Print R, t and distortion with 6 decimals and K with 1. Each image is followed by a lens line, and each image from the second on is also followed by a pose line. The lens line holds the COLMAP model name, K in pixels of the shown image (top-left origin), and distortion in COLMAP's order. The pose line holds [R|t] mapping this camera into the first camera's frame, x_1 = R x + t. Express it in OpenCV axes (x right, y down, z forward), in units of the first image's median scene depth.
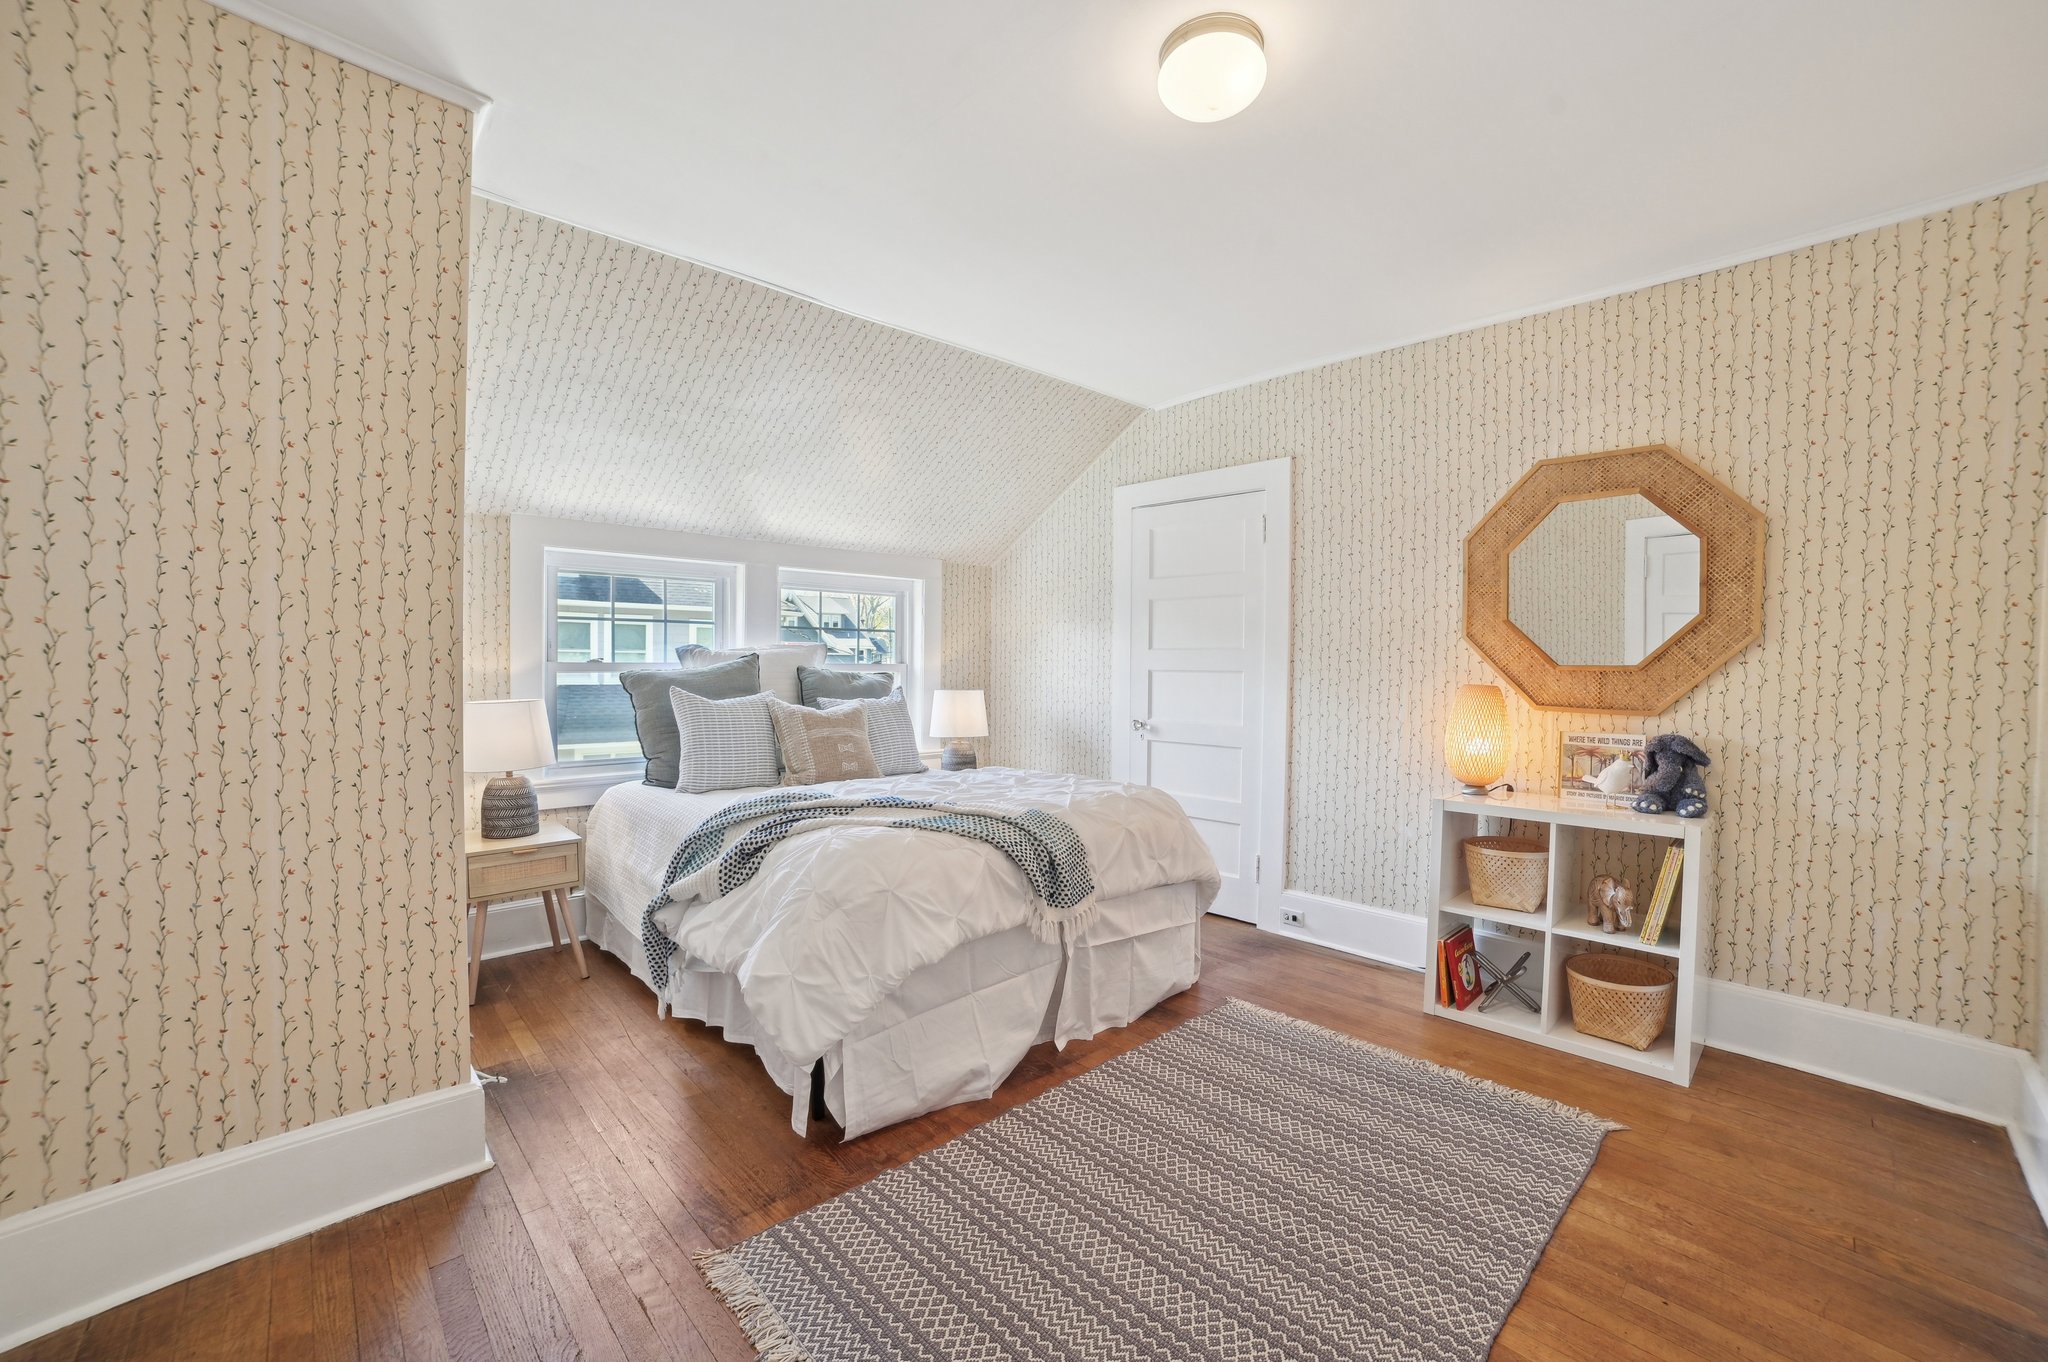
lens RADIAL K [[817.3, 0, 1043.1], [0, 817.3, 673.0], [0, 0, 1]] dist [-0.090219, 0.033323]
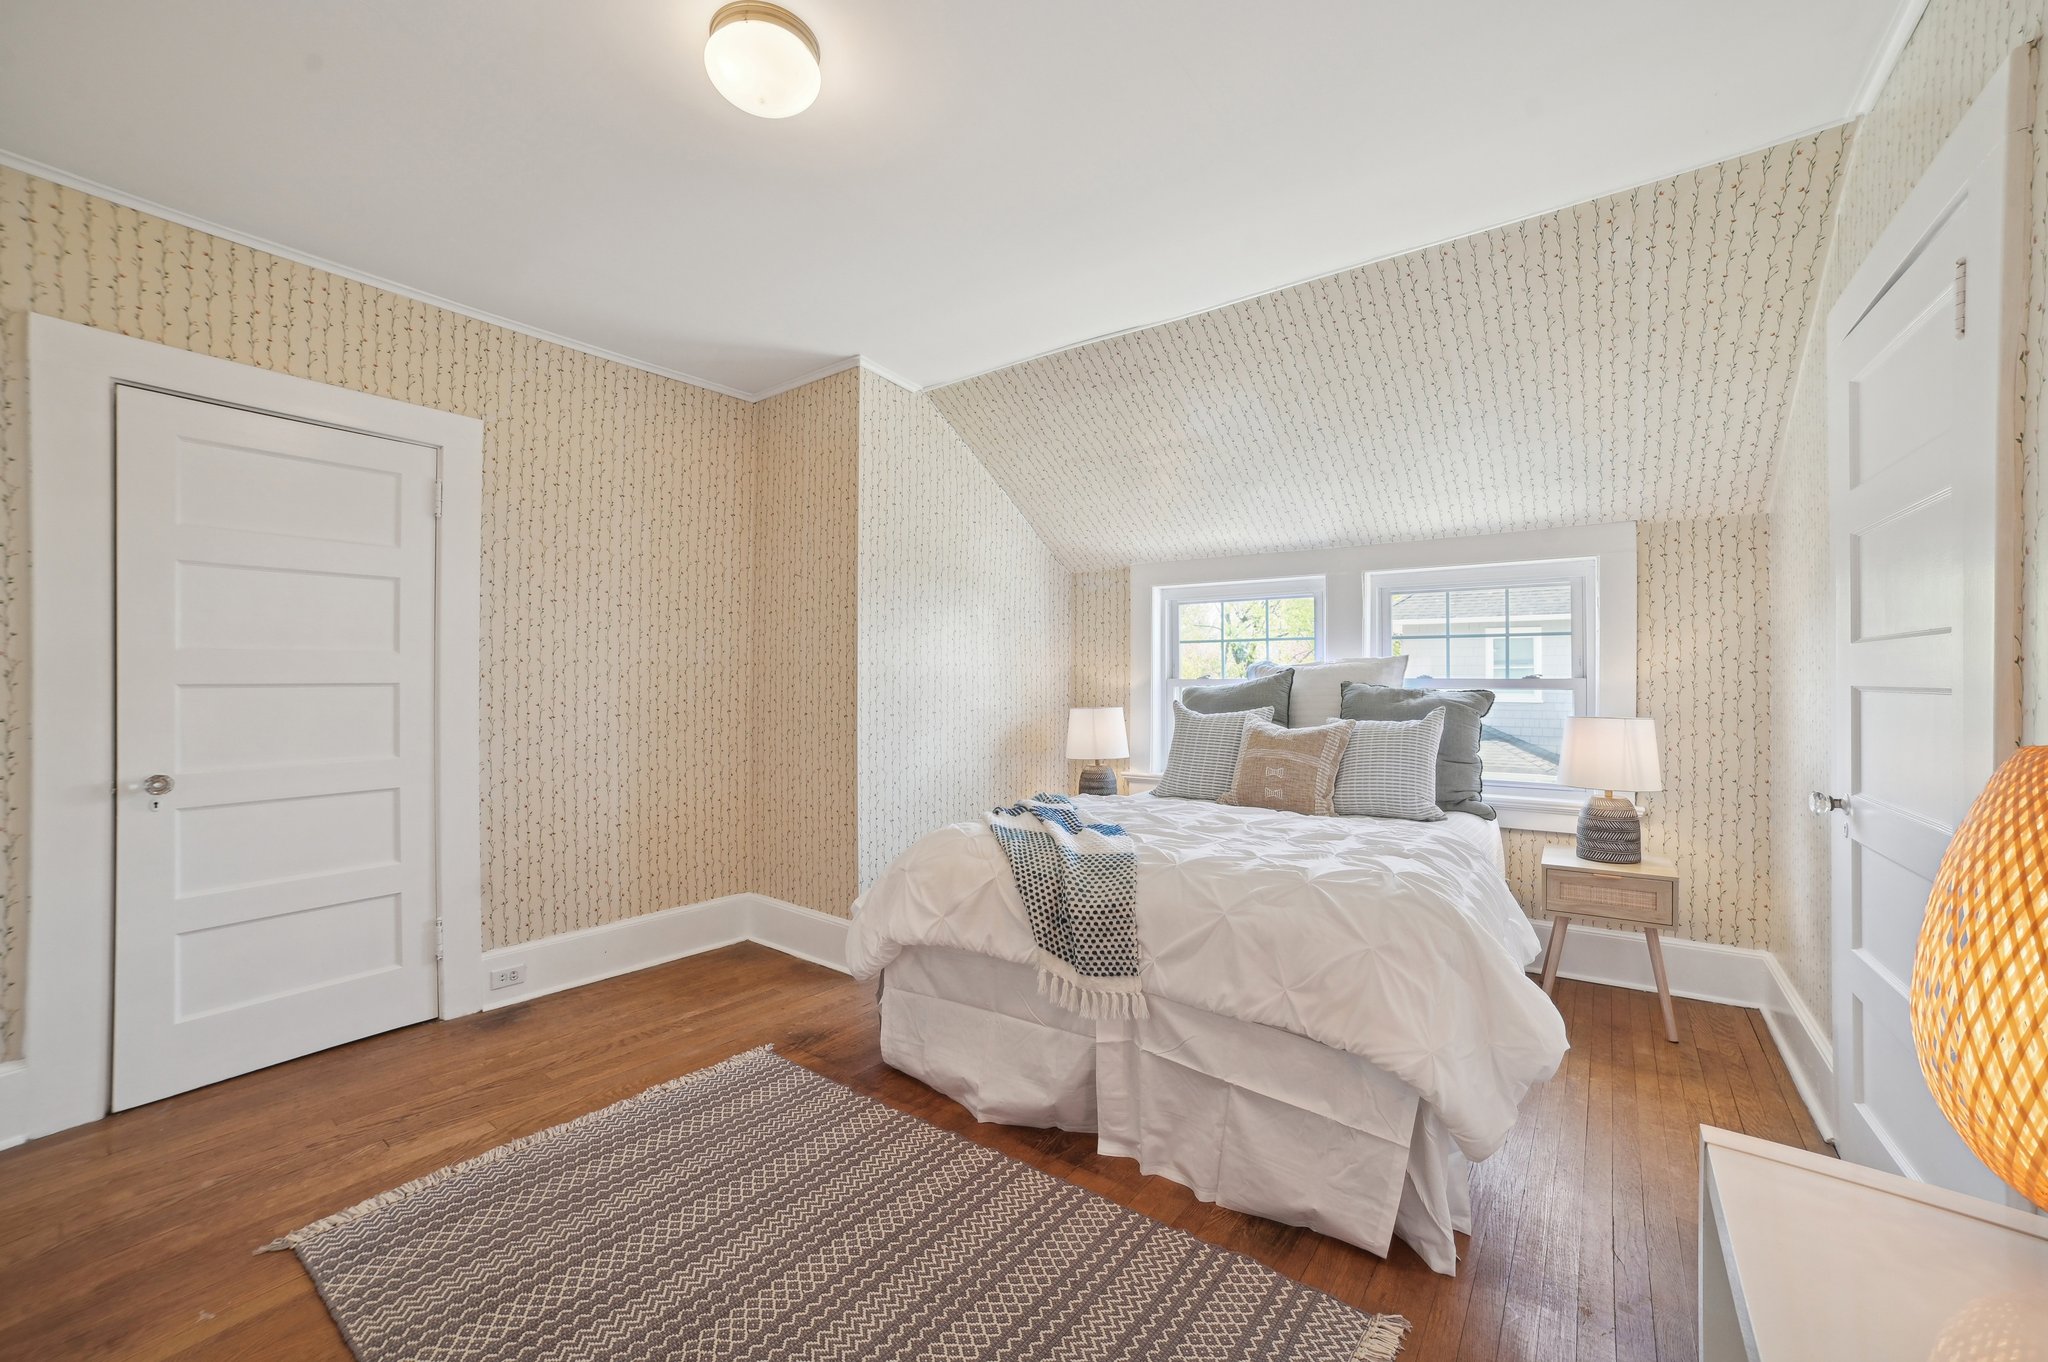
lens RADIAL K [[817.3, 0, 1043.1], [0, 817.3, 673.0], [0, 0, 1]] dist [-0.090219, 0.033323]
pose [[0.169282, -0.014002, -0.985468, 0.764850], [-0.009365, 0.999831, -0.015814, -0.001892], [0.985523, 0.011906, 0.169122, 0.756631]]
